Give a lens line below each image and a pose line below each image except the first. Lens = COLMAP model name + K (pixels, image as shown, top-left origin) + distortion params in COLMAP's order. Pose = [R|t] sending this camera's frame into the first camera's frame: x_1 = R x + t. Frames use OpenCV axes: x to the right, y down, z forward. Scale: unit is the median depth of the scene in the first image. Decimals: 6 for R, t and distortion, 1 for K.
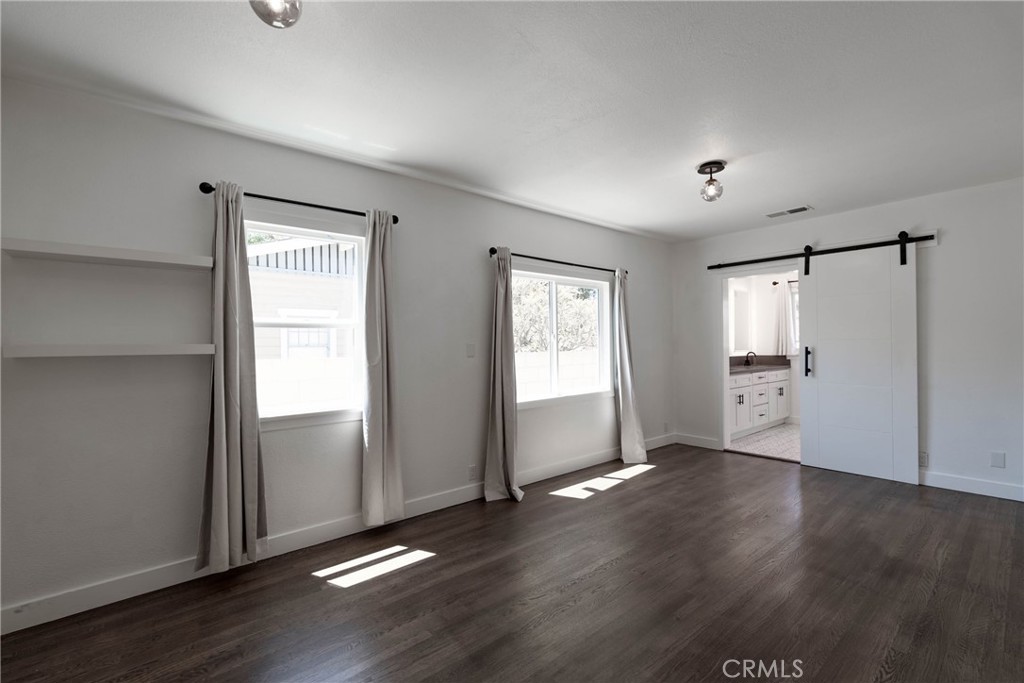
lens RADIAL K [[446.6, 0, 517.7], [0, 446.6, 345.8], [0, 0, 1]] dist [-0.003873, 0.001002]
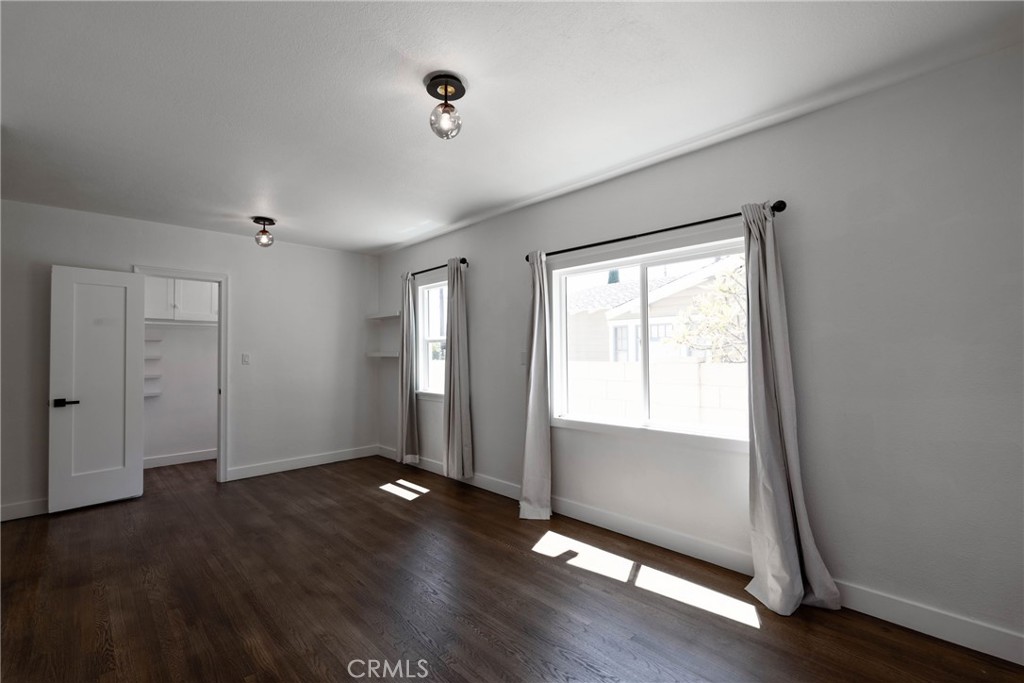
lens RADIAL K [[446.6, 0, 511.8], [0, 446.6, 345.5], [0, 0, 1]] dist [-0.003873, 0.001002]
pose [[0.053667, -0.013070, -0.998473, 0.913690], [0.004705, 0.999907, -0.012836, -0.008592], [0.998548, -0.004009, 0.053723, 0.889467]]
